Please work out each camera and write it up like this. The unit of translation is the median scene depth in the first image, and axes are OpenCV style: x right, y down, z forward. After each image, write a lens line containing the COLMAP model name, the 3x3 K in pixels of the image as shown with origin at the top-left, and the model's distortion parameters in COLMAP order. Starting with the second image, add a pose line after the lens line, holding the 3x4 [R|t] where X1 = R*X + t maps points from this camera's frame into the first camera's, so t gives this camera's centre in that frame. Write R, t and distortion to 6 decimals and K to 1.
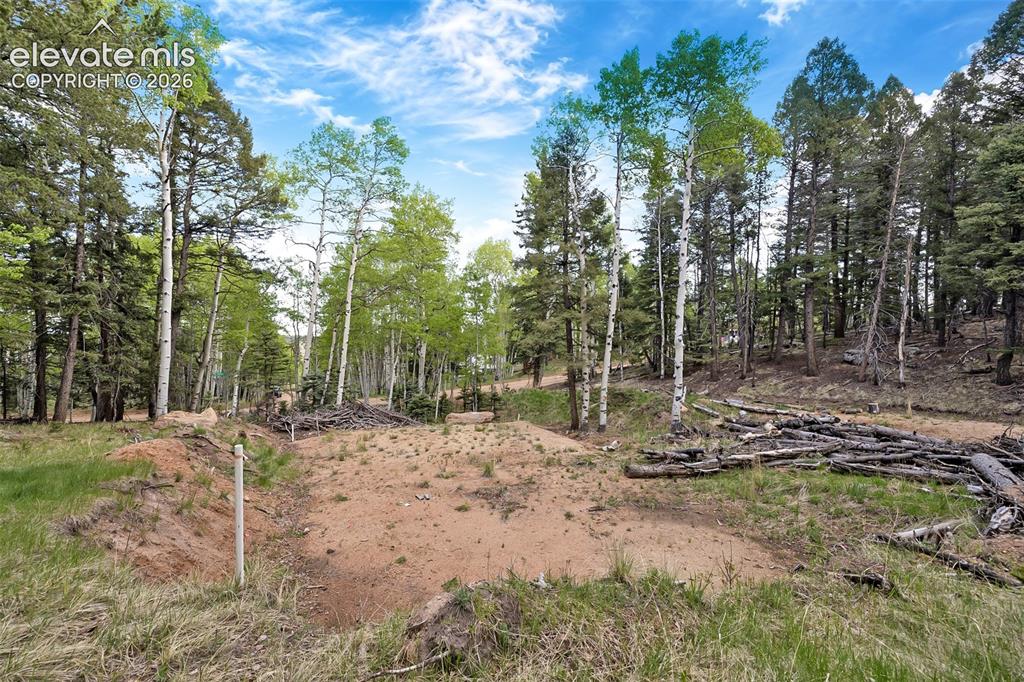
lens RADIAL K [[426.3, 0, 512.0], [0, 426.3, 341.0], [0, 0, 1]] dist [0.002211, 0.000407]
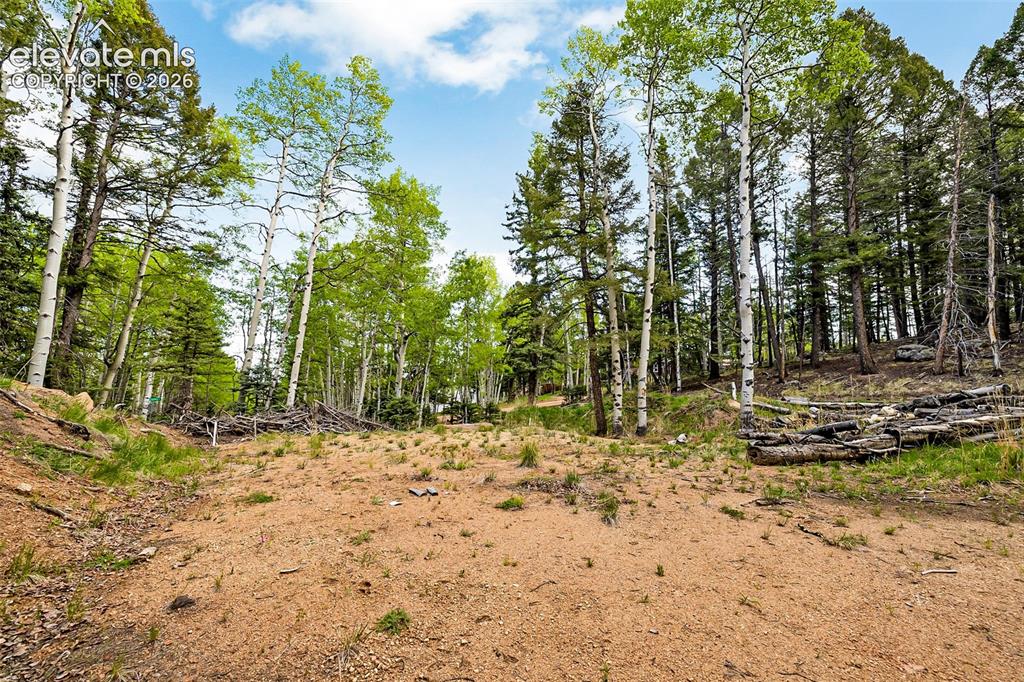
lens RADIAL K [[426.3, 0, 512.0], [0, 426.3, 341.0], [0, 0, 1]] dist [0.002211, 0.000407]
pose [[0.998041, -0.000260, 0.062565, -0.067821], [0.006848, 0.994438, -0.105103, 0.120043], [-0.062189, 0.105326, 0.992491, 0.231782]]
